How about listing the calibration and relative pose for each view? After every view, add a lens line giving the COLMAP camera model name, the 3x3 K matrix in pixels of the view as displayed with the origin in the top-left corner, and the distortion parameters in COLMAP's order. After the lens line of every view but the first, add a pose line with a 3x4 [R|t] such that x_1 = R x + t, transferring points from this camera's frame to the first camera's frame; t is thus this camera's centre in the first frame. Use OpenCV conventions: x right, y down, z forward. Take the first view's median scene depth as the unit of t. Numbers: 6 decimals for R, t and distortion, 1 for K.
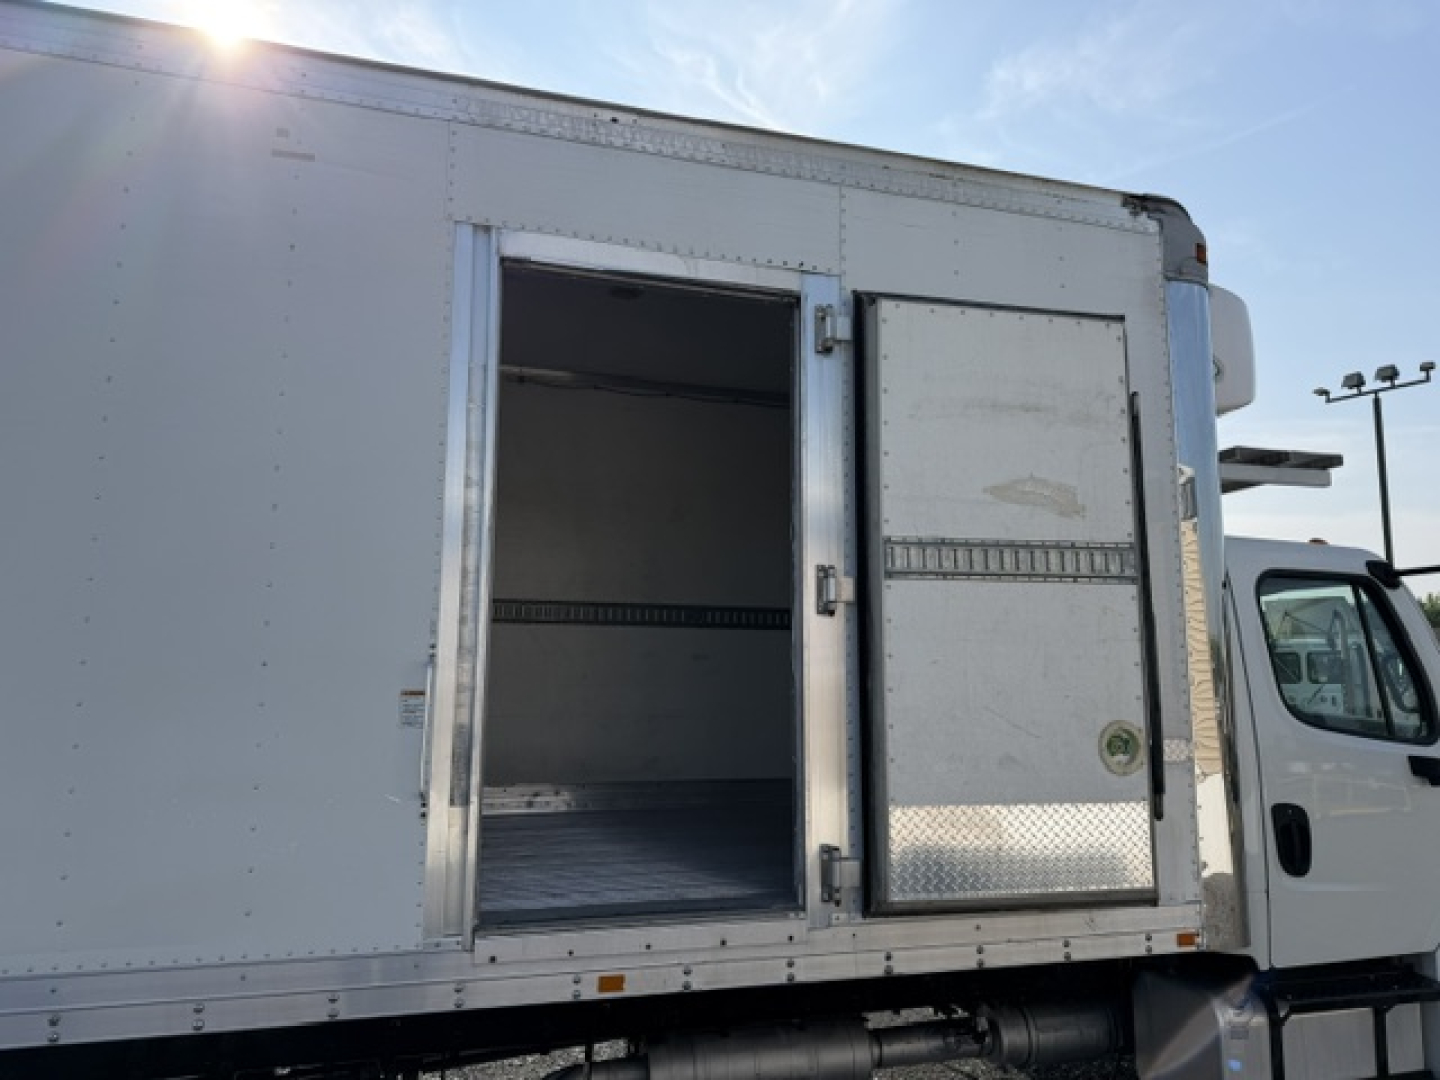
lens RADIAL K [[1075.1, 0, 725.6], [0, 1075.1, 542.6], [0, 0, 1]] dist [-0.016804, 0.006217]
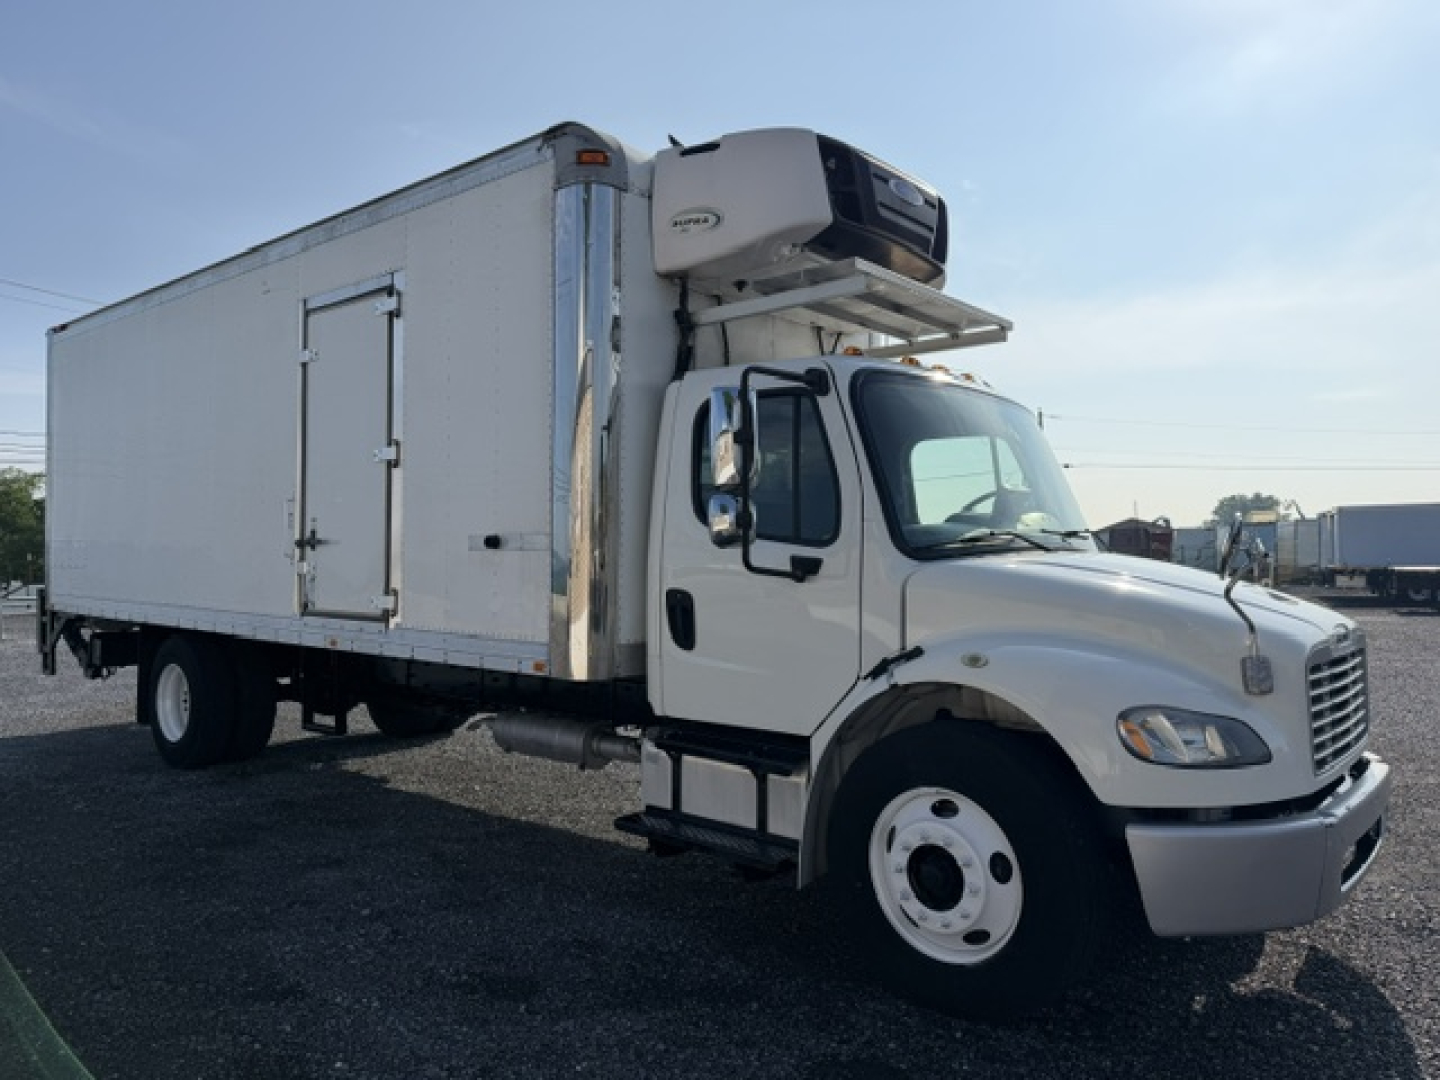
lens RADIAL K [[1075.1, 0, 725.6], [0, 1075.1, 542.6], [0, 0, 1]] dist [-0.016804, 0.006217]
pose [[0.510396, 0.006840, -0.859912, 1.629847], [0.125399, 0.988687, 0.082294, 0.097272], [0.850747, -0.149835, 0.503764, 0.439208]]
